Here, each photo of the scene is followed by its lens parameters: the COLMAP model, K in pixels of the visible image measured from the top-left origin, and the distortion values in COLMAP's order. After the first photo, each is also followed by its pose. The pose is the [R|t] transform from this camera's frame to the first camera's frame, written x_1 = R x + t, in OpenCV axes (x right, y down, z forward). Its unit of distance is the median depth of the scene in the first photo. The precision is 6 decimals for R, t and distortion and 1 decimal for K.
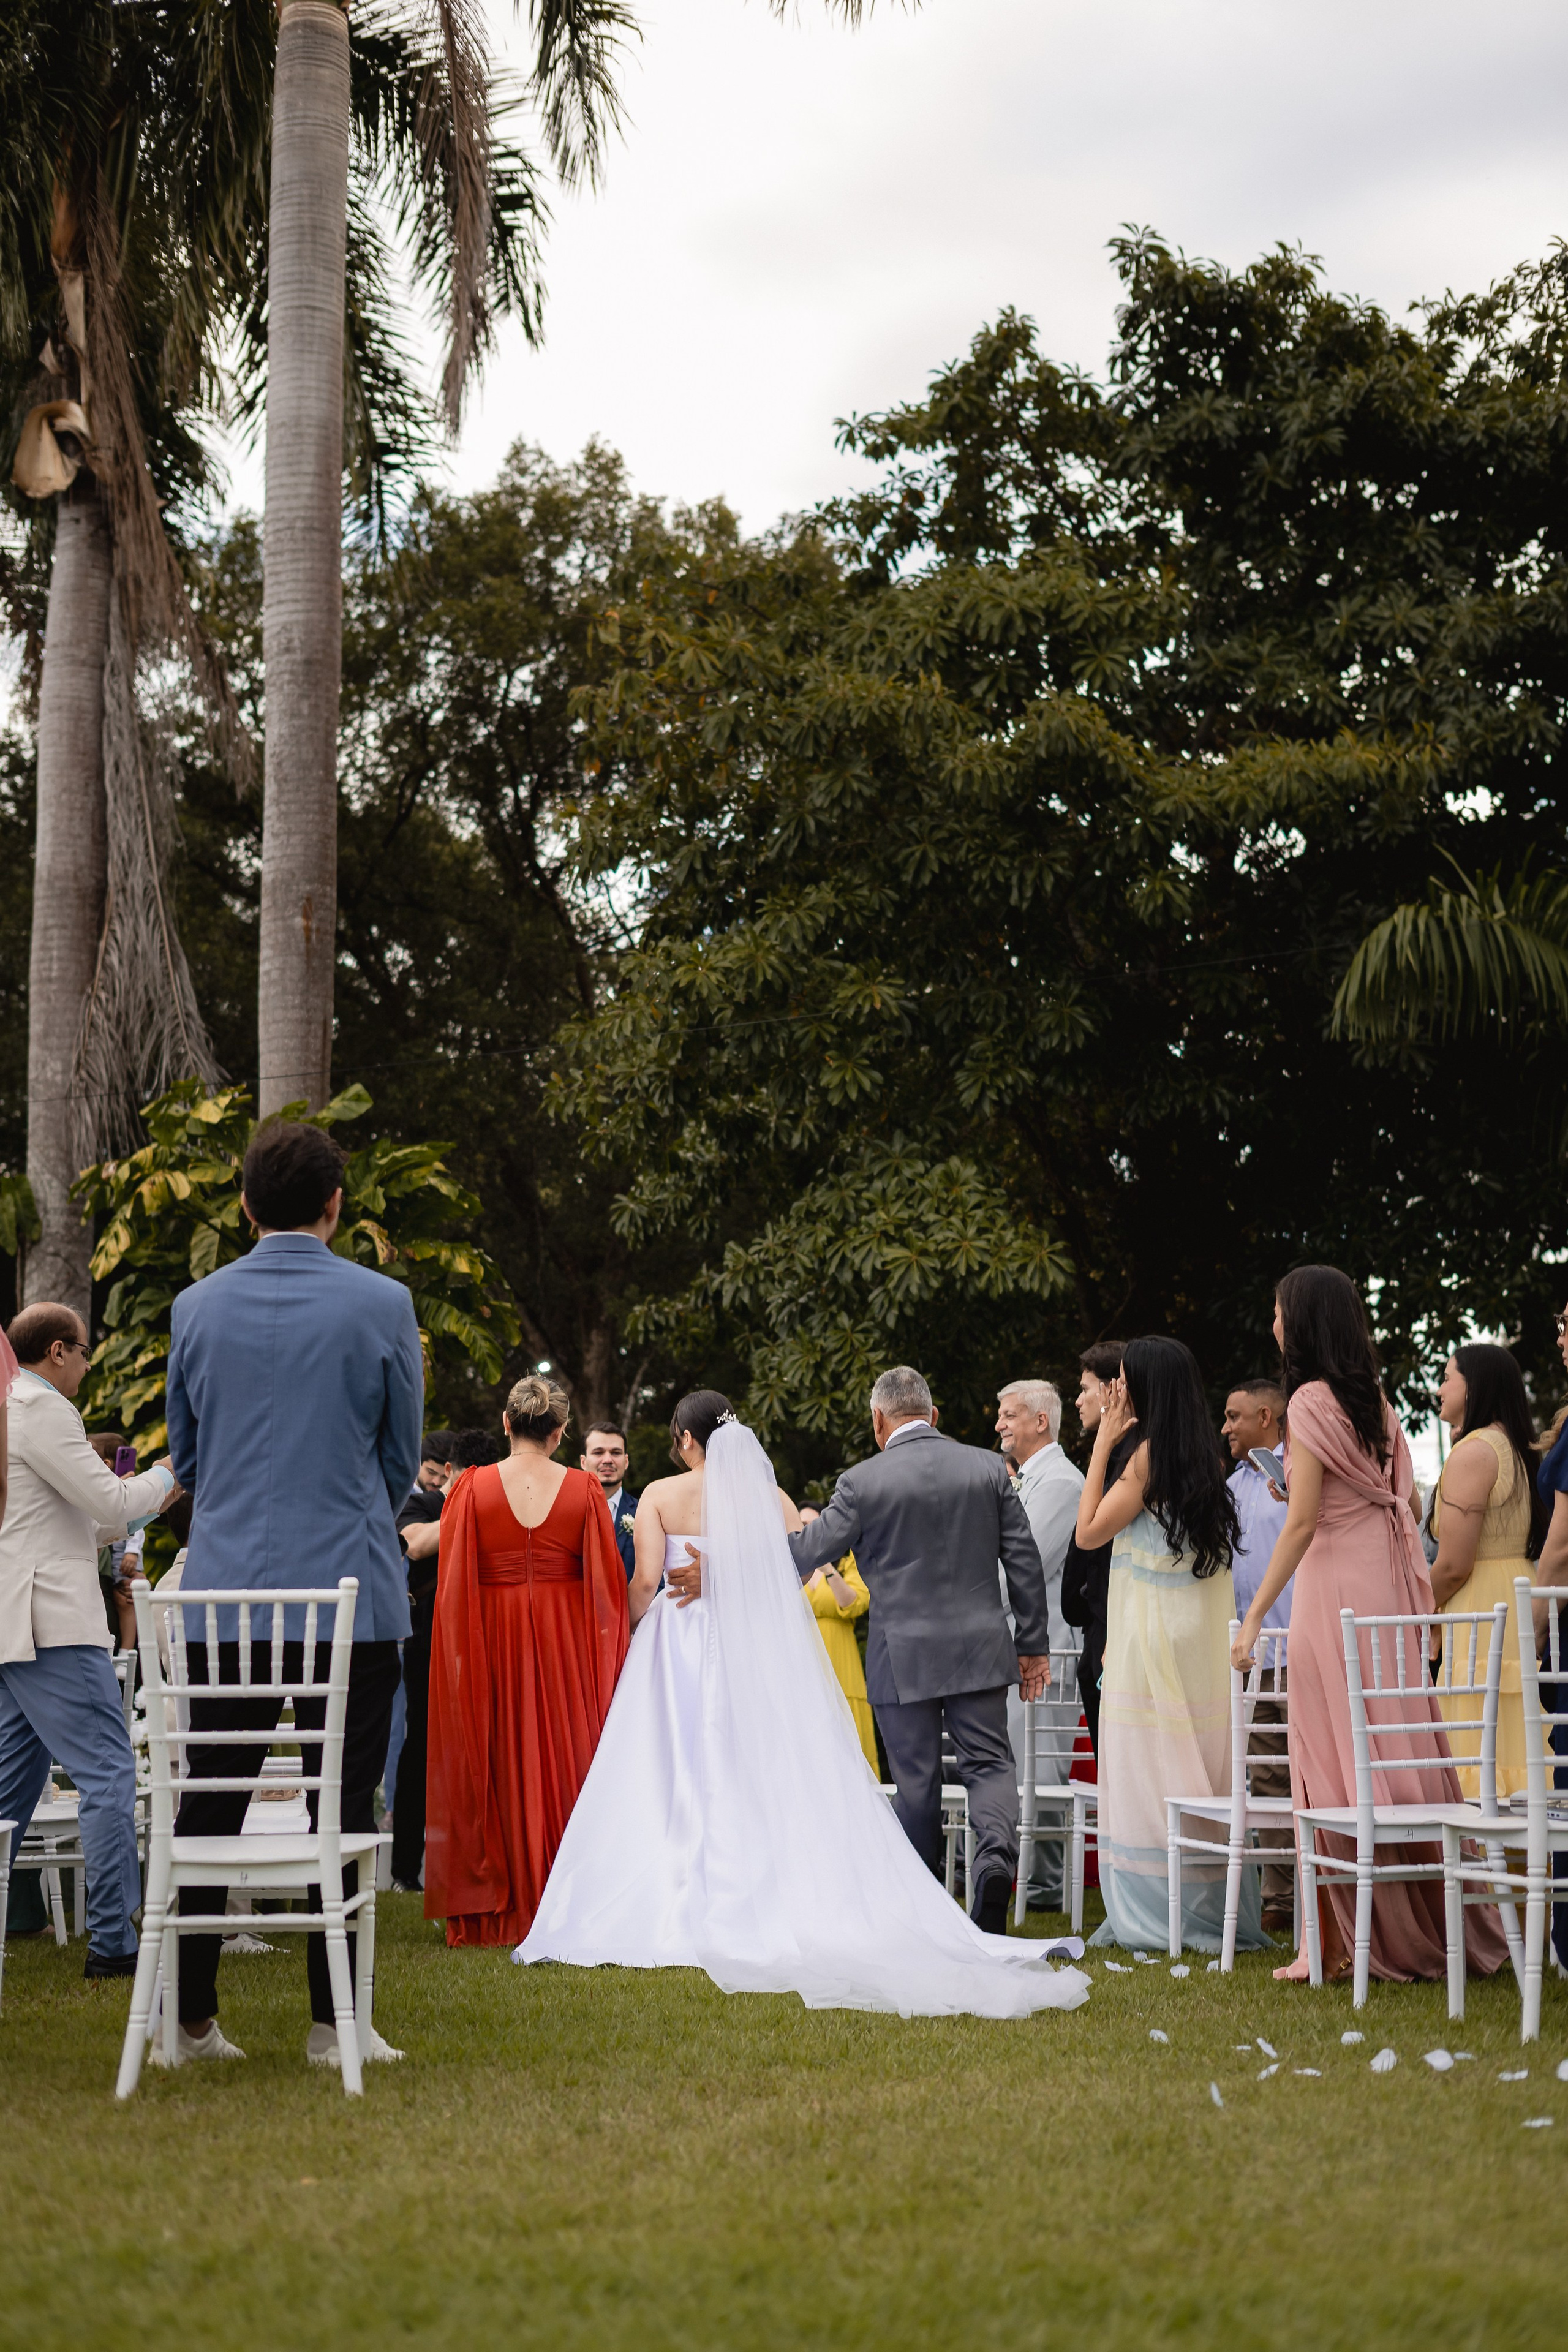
lens RADIAL K [[3045.7, 0, 784.0], [0, 3045.7, 1176.0], [0, 0, 1]] dist [-0.010191, 0.040714]
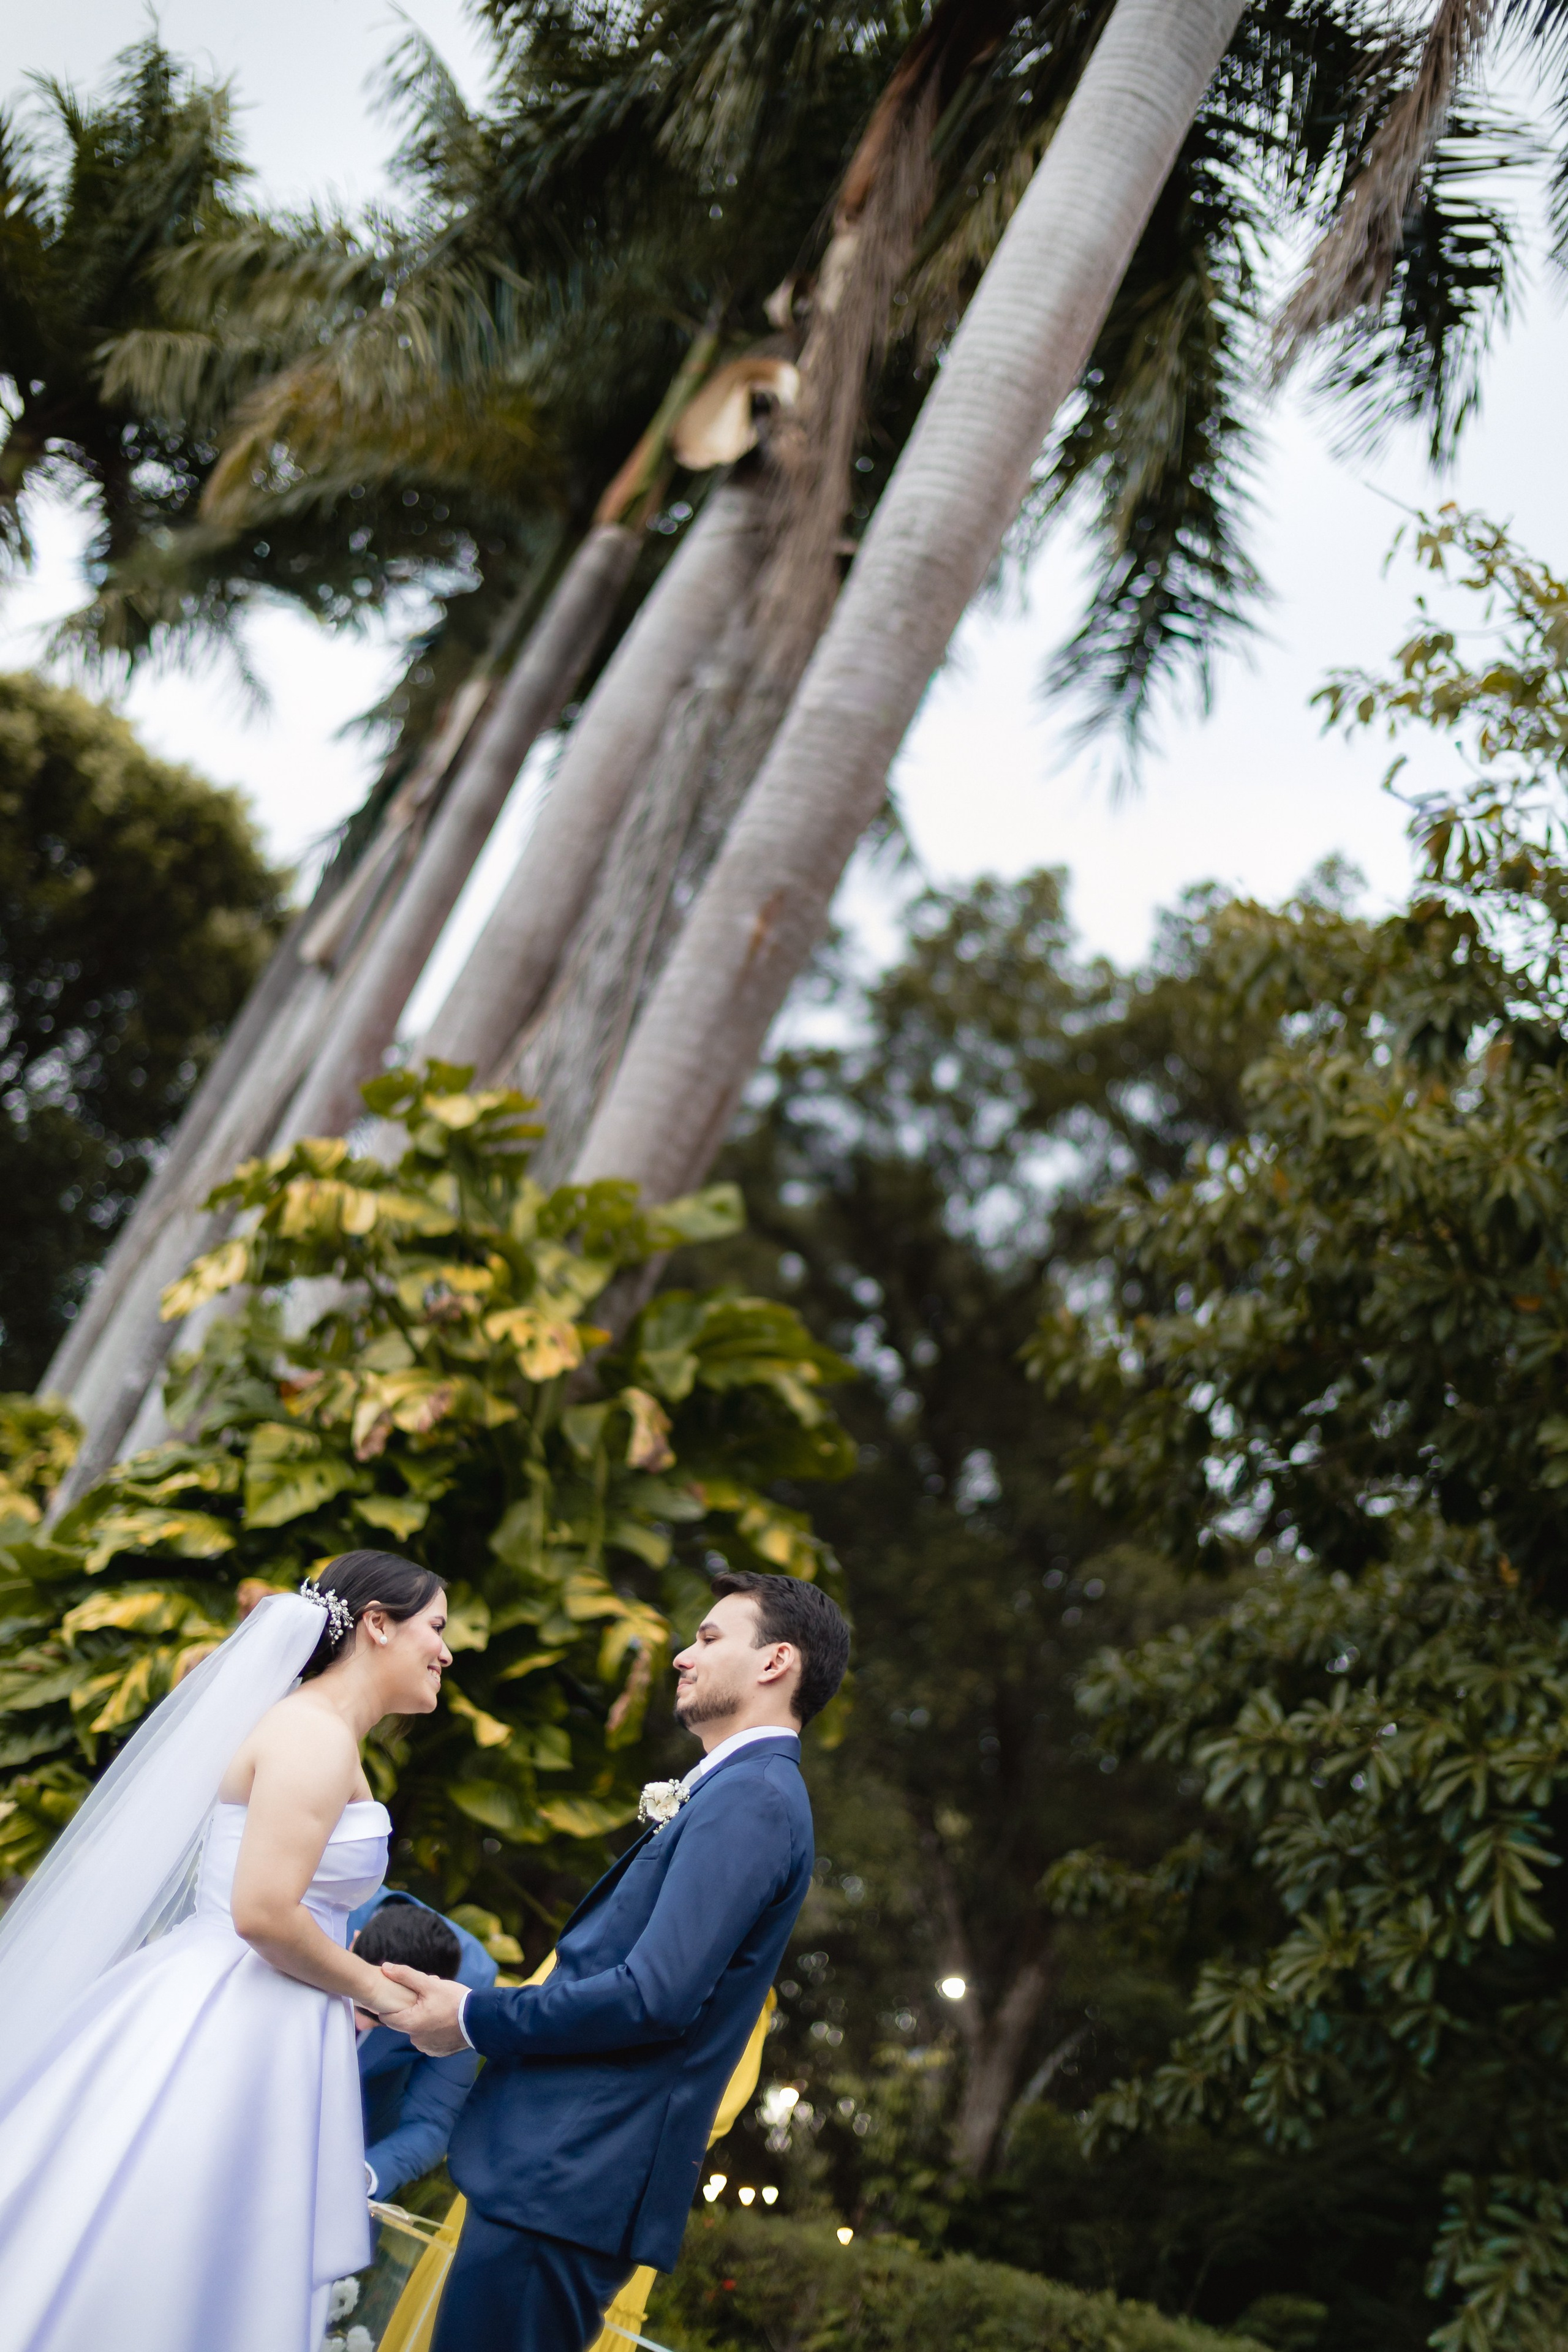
lens RADIAL K [[3045.7, 0, 784.0], [0, 3045.7, 1176.0], [0, 0, 1]] dist [-0.010191, 0.040714]
pose [[0.912033, 0.329148, -0.244658, 0.006461], [-0.376146, 0.909068, -0.179191, 0.066068], [0.163430, 0.255456, 0.952908, 0.466402]]
